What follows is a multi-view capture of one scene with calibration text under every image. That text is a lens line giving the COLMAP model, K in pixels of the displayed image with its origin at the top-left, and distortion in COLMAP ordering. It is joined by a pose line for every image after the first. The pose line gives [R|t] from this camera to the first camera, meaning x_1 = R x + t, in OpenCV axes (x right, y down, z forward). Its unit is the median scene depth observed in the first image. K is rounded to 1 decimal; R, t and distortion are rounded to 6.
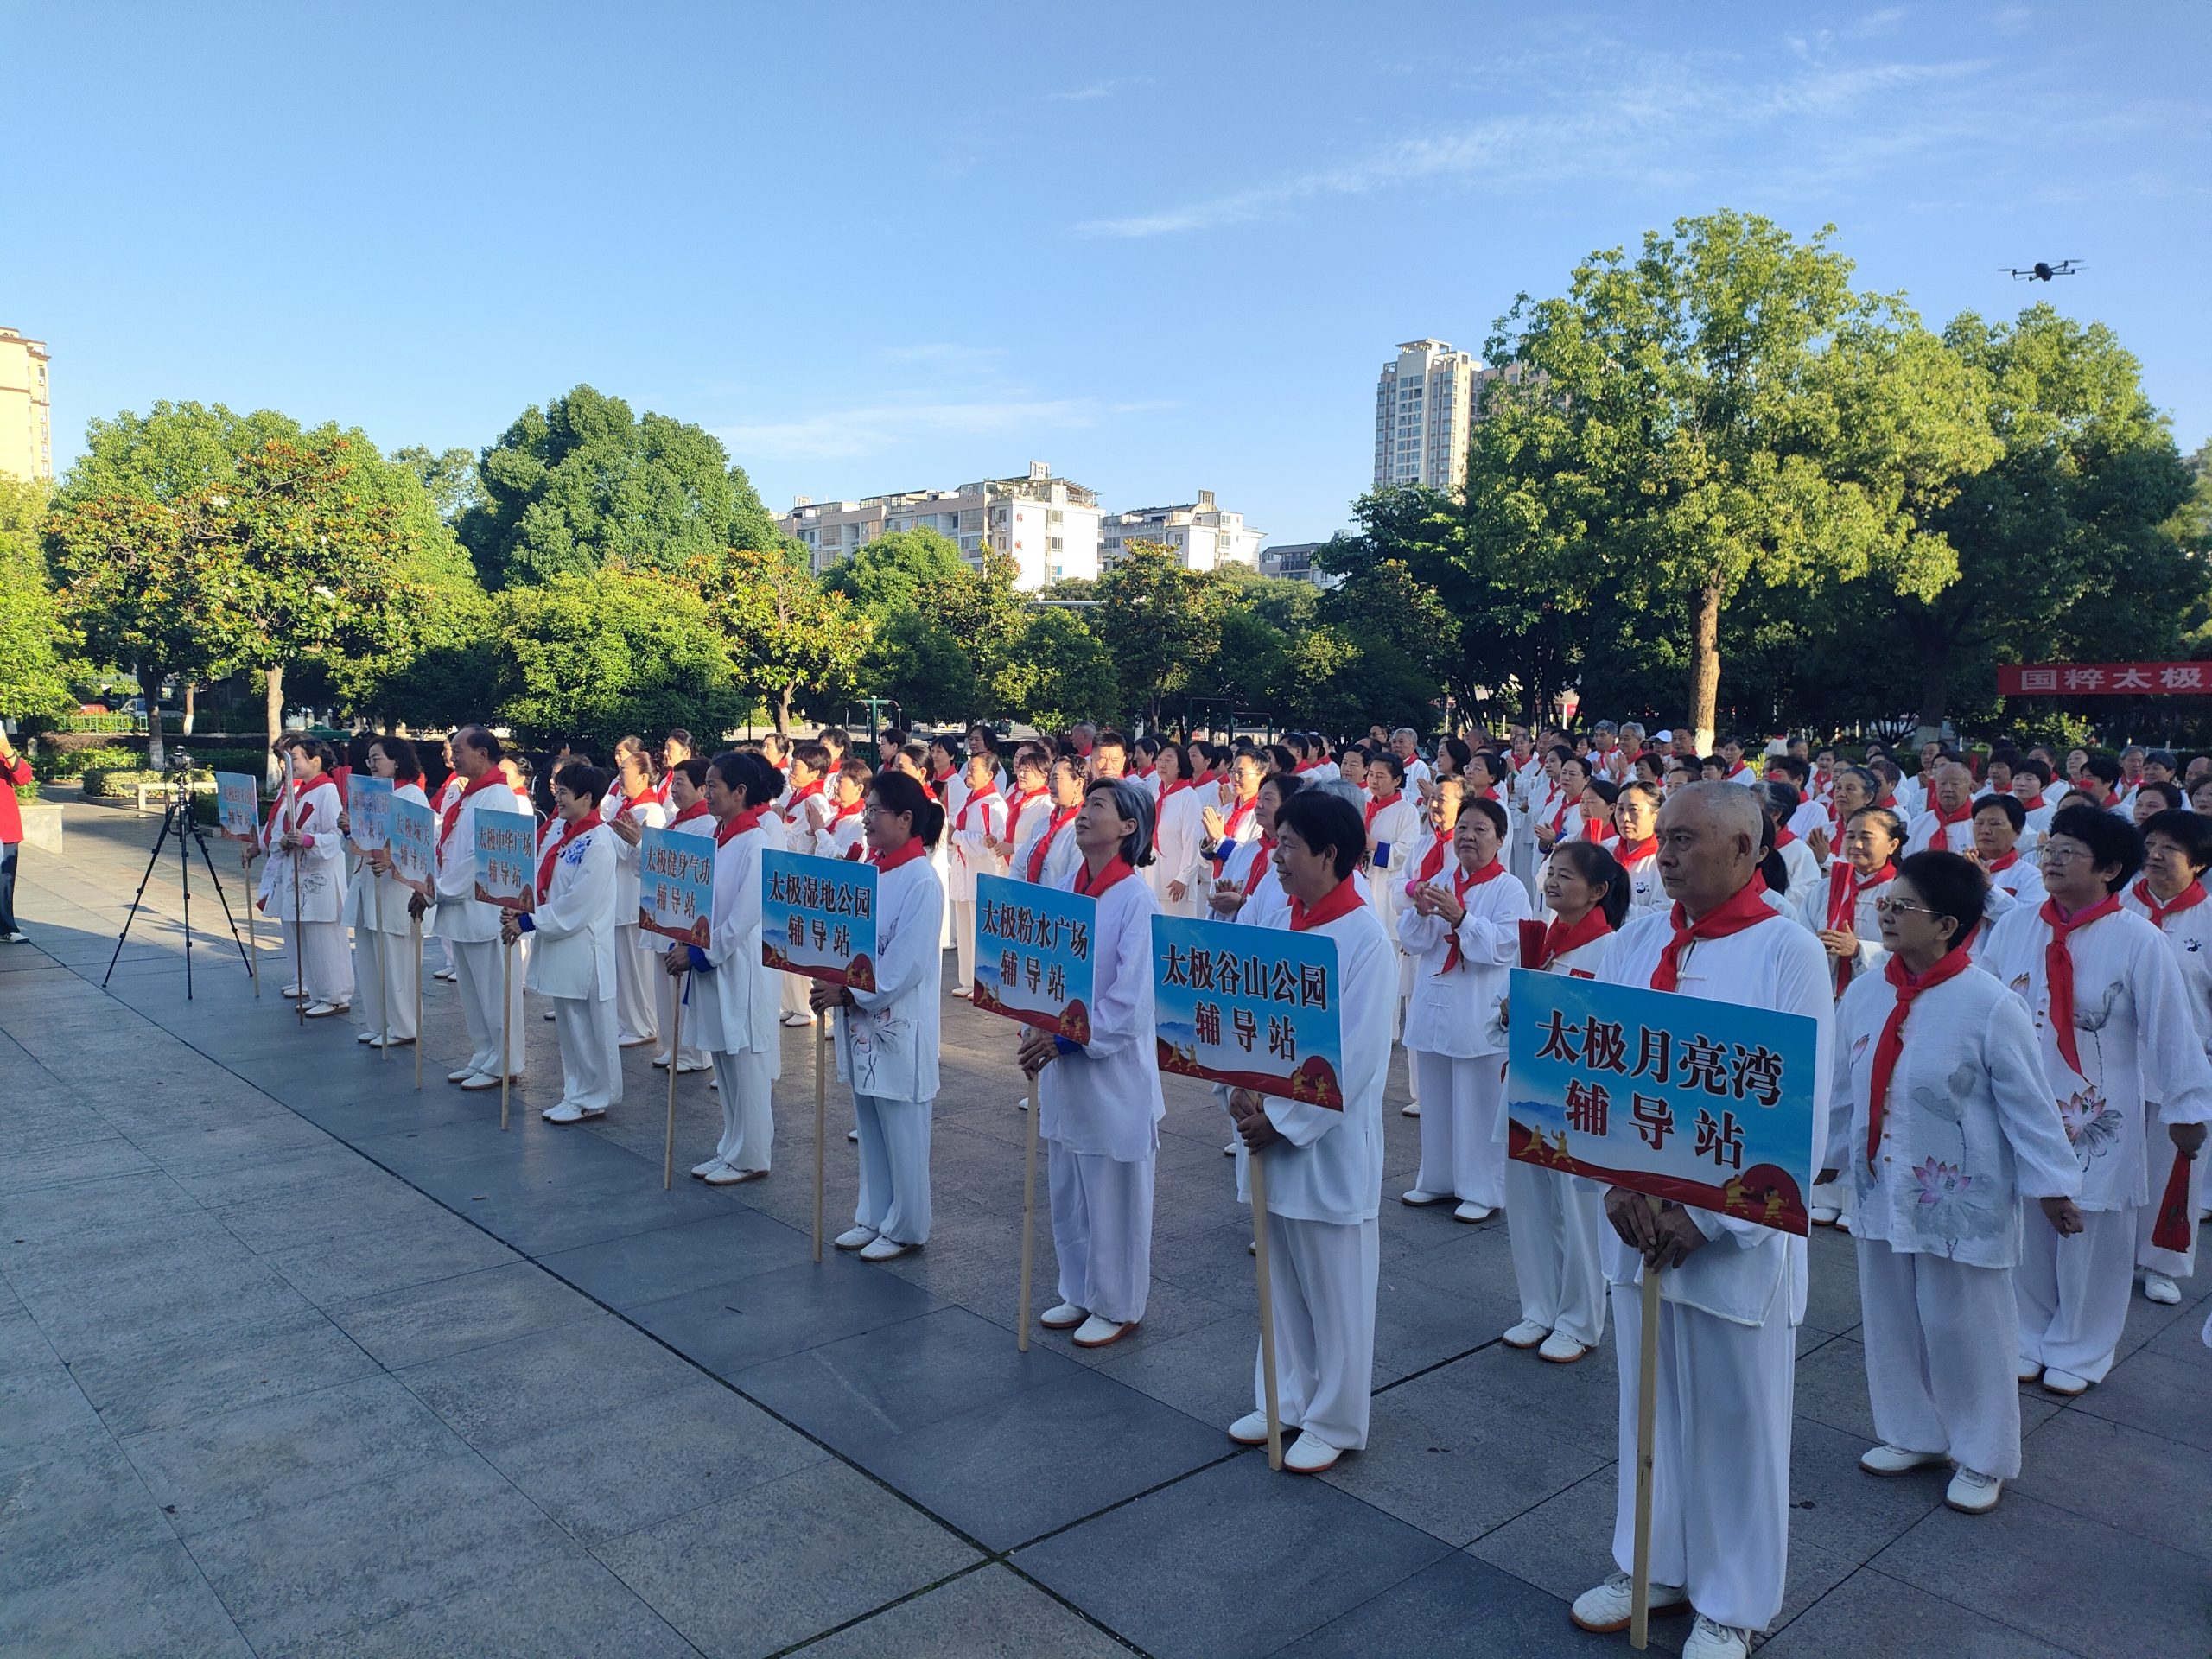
lens RADIAL K [[1605.2, 0, 1095.5], [0, 1605.2, 833.6], [0, 0, 1]] dist [0.060371, -0.055607]
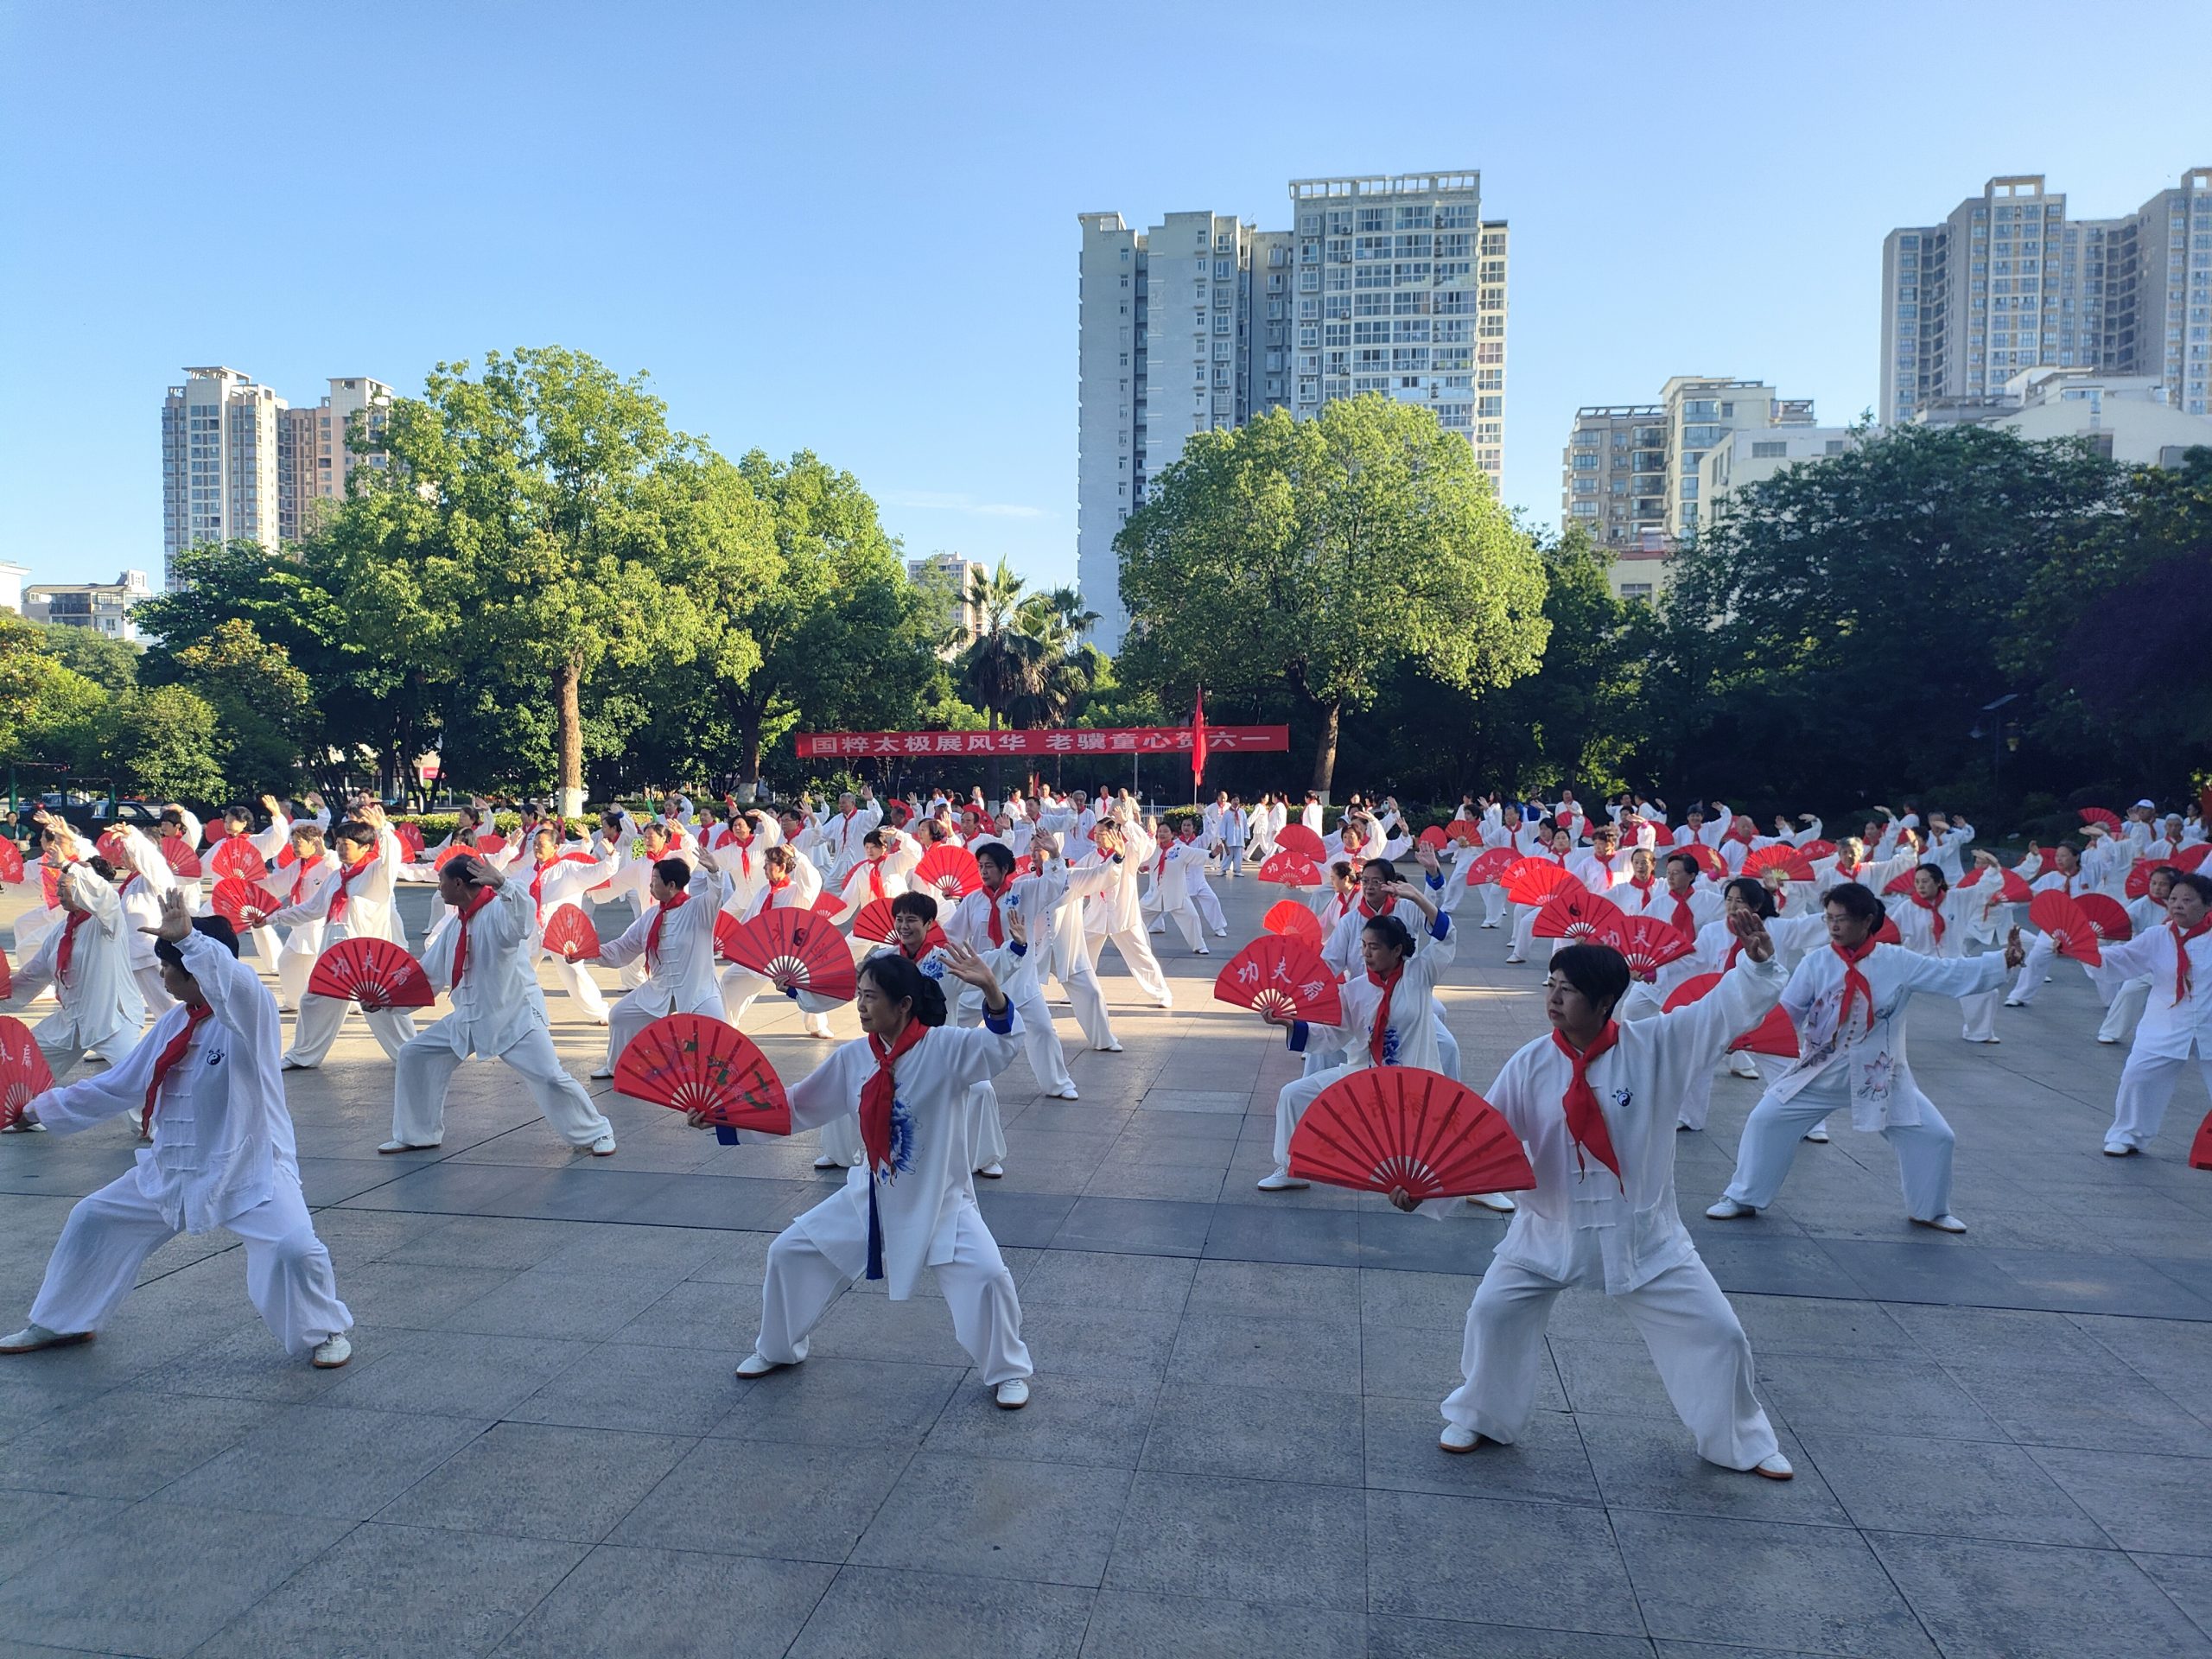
lens RADIAL K [[1605.2, 0, 1119.6], [0, 1605.2, 839.7], [0, 0, 1]] dist [0.060371, -0.055607]
pose [[0.765975, -0.039361, 0.641664, -0.060280], [0.061385, 0.998041, -0.012055, 0.009869], [-0.639933, 0.048623, 0.766891, -0.120896]]
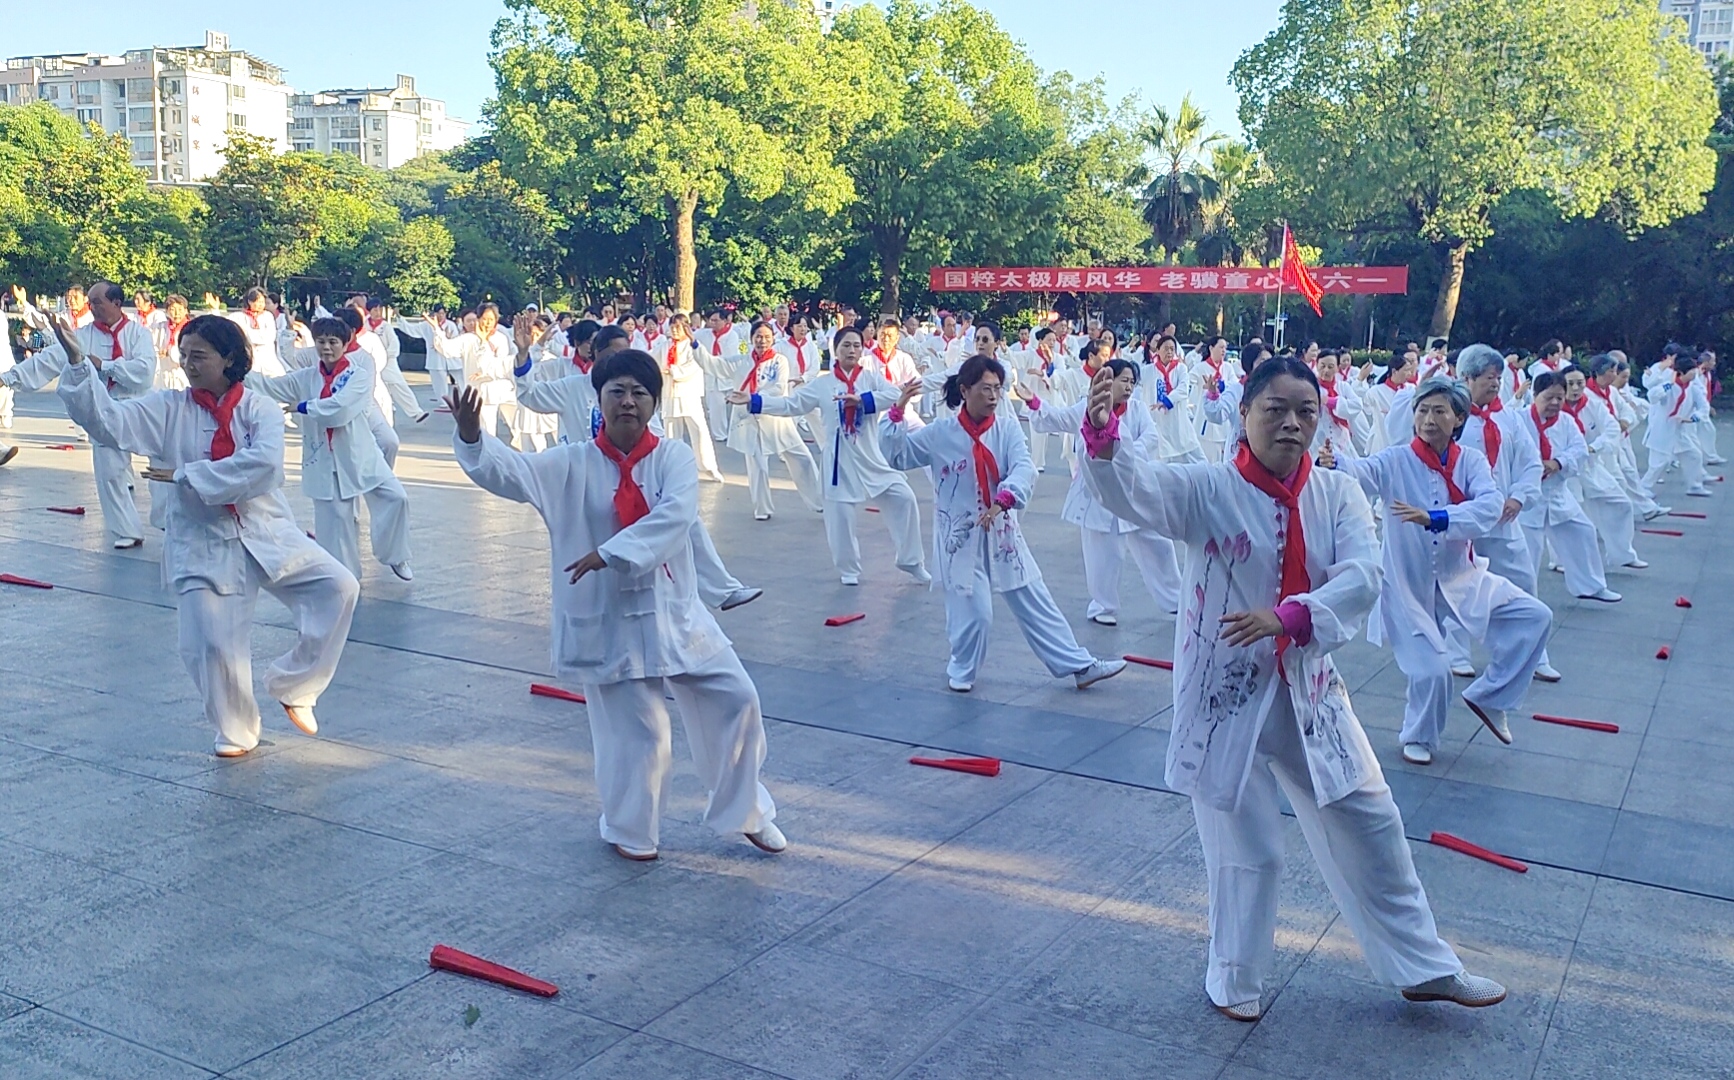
lens RADIAL K [[1596.0, 0, 895.9], [0, 1596.0, 556.2], [0, 0, 1]] dist [0.025417, 0.000000]
pose [[0.942212, -0.034989, 0.333186, 0.094985], [0.009118, 0.996841, 0.078895, 0.031239], [-0.334894, -0.071298, 0.939554, -0.255802]]
